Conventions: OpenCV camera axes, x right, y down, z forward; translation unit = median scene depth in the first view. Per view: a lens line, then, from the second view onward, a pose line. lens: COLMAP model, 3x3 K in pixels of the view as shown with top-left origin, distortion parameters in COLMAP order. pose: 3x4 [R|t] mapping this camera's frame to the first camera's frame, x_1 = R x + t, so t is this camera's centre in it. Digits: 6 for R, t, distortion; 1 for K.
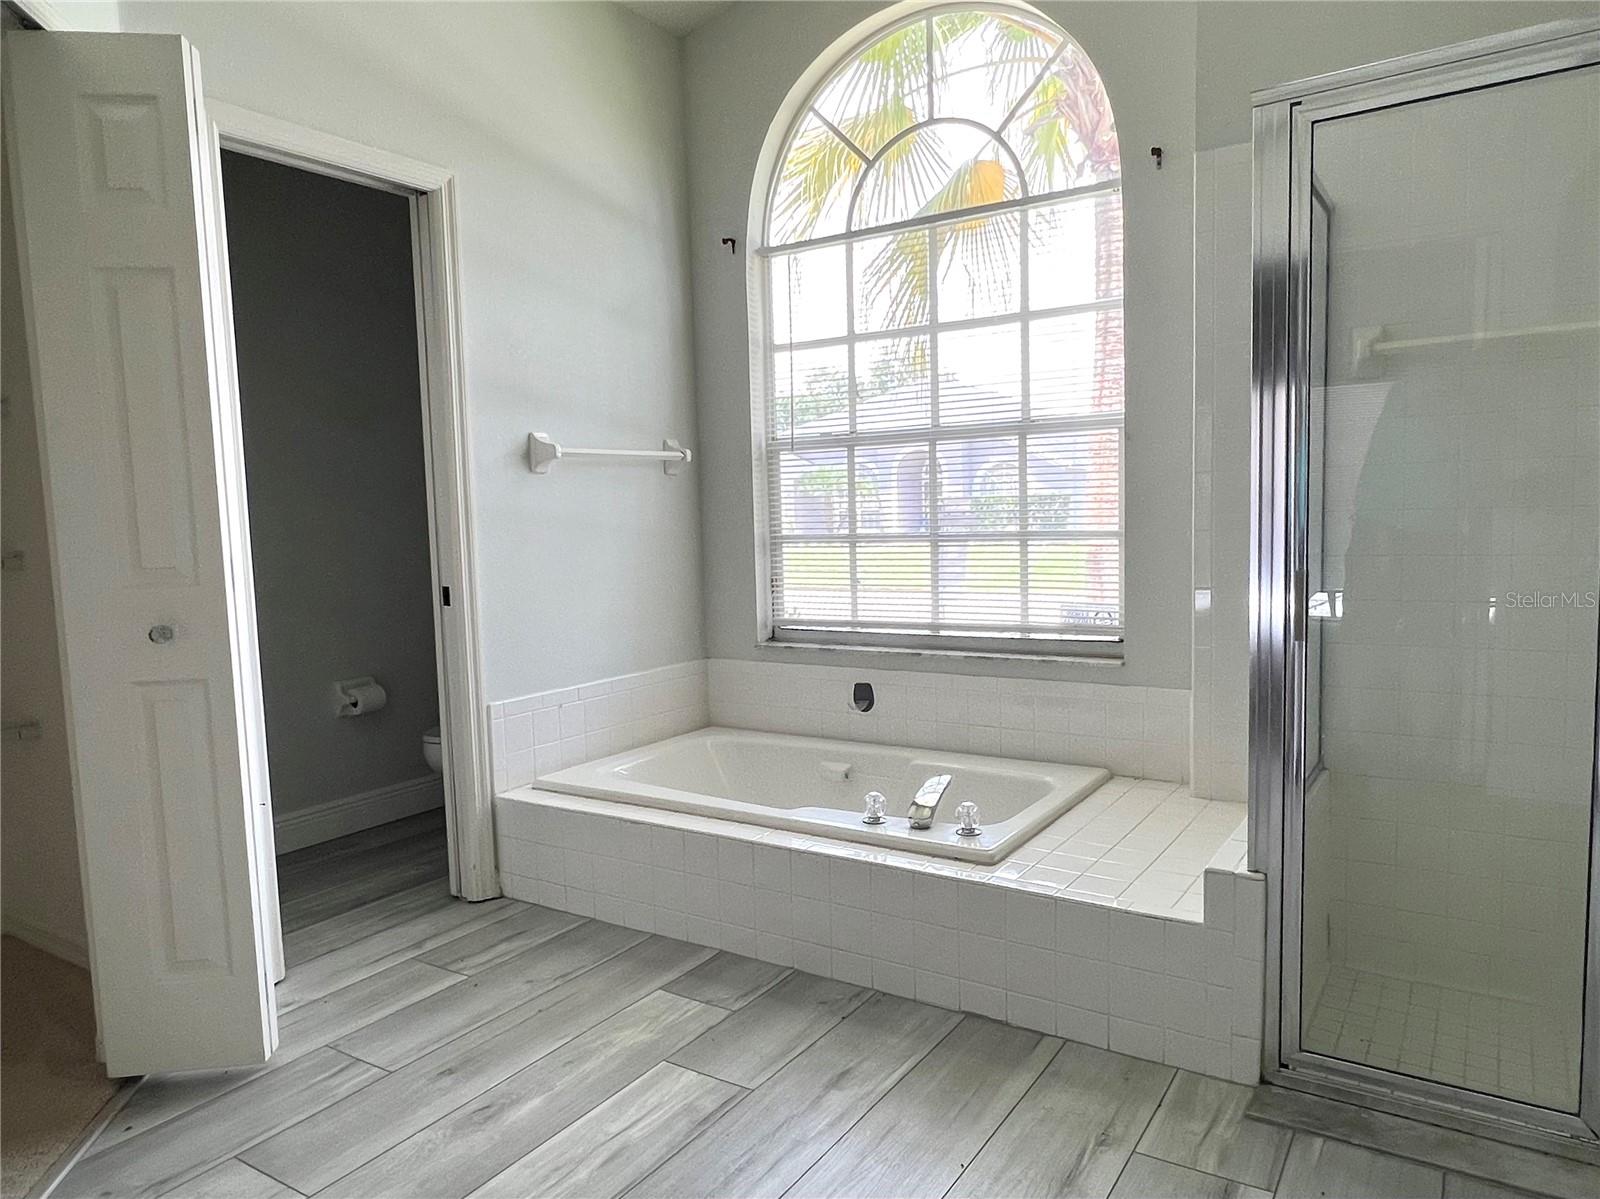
lens RADIAL K [[1053.6, 0, 804.1], [0, 1053.6, 614.3], [0, 0, 1]] dist [0.001612, -0.004561]
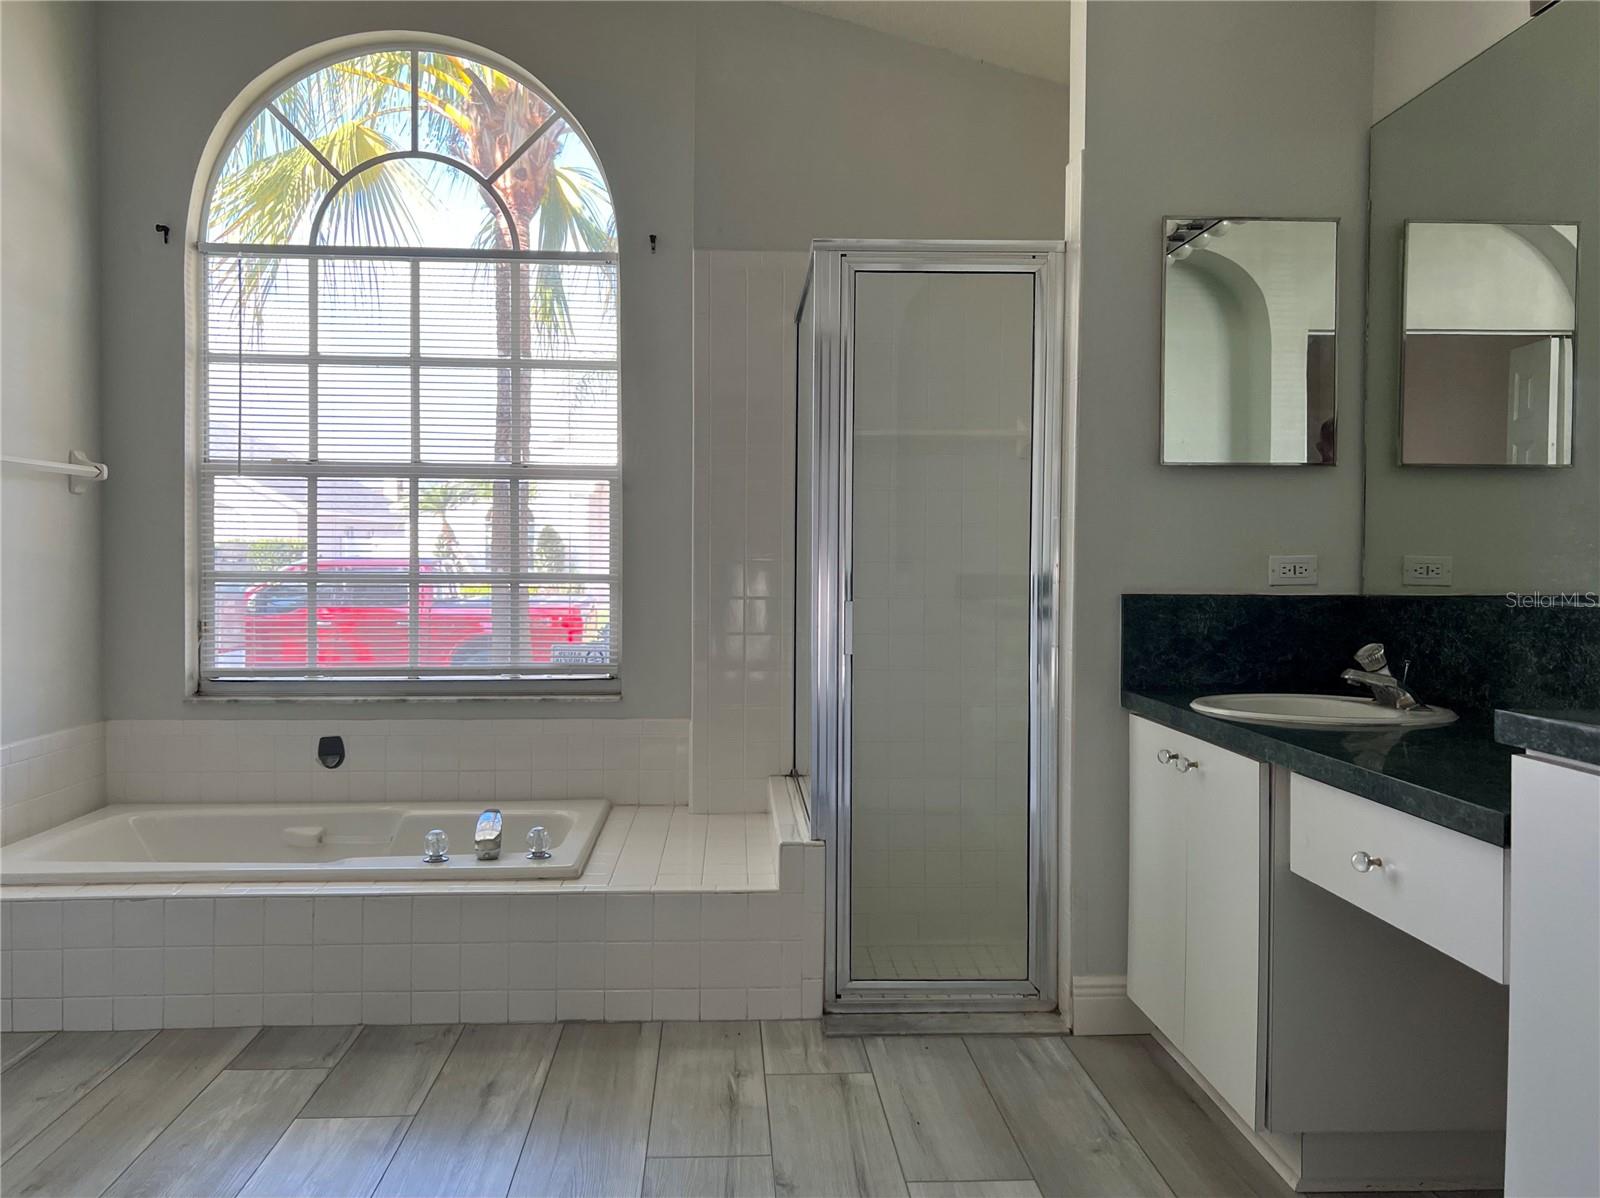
lens RADIAL K [[1240.3, 0, 791.6], [0, 1240.3, 594.1], [0, 0, 1]] dist [0.060279, -0.071531]
pose [[0.809167, 0.020100, 0.587235, -0.299843], [0.027800, 0.996986, -0.072431, 0.037739], [-0.586921, 0.074934, 0.806169, -0.124440]]
